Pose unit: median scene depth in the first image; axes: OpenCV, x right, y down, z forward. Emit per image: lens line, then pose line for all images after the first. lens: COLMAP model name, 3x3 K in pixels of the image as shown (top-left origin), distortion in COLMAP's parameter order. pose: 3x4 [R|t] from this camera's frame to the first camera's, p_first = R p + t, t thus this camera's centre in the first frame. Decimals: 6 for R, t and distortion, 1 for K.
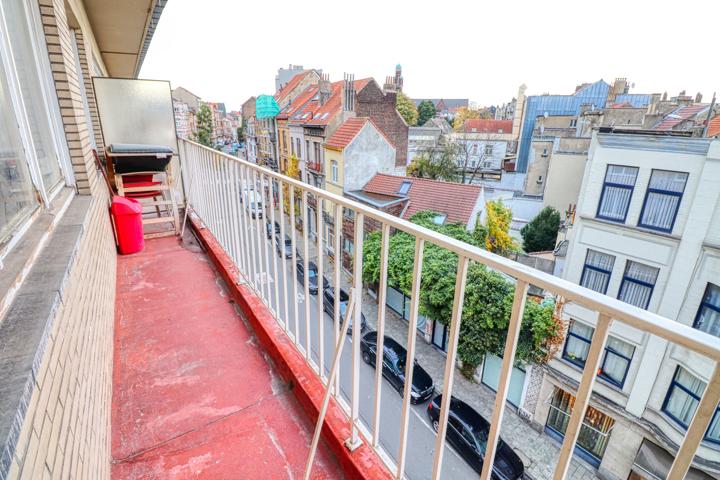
lens RADIAL K [[333.8, 0, 363.6], [0, 333.8, 224.9], [0, 0, 1]] dist [0.001158, -0.013419]
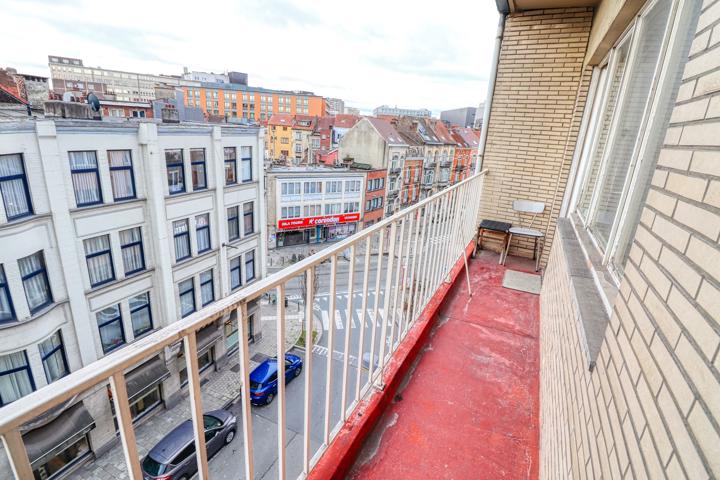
lens RADIAL K [[318.1, 0, 359.1], [0, 318.1, 212.0], [0, 0, 1]] dist [0.000390, -0.010777]
pose [[-0.442038, -0.292751, 0.847879, -0.887769], [0.172741, 0.899767, 0.400725, -0.480284], [-0.880206, 0.323599, -0.347161, 1.250496]]
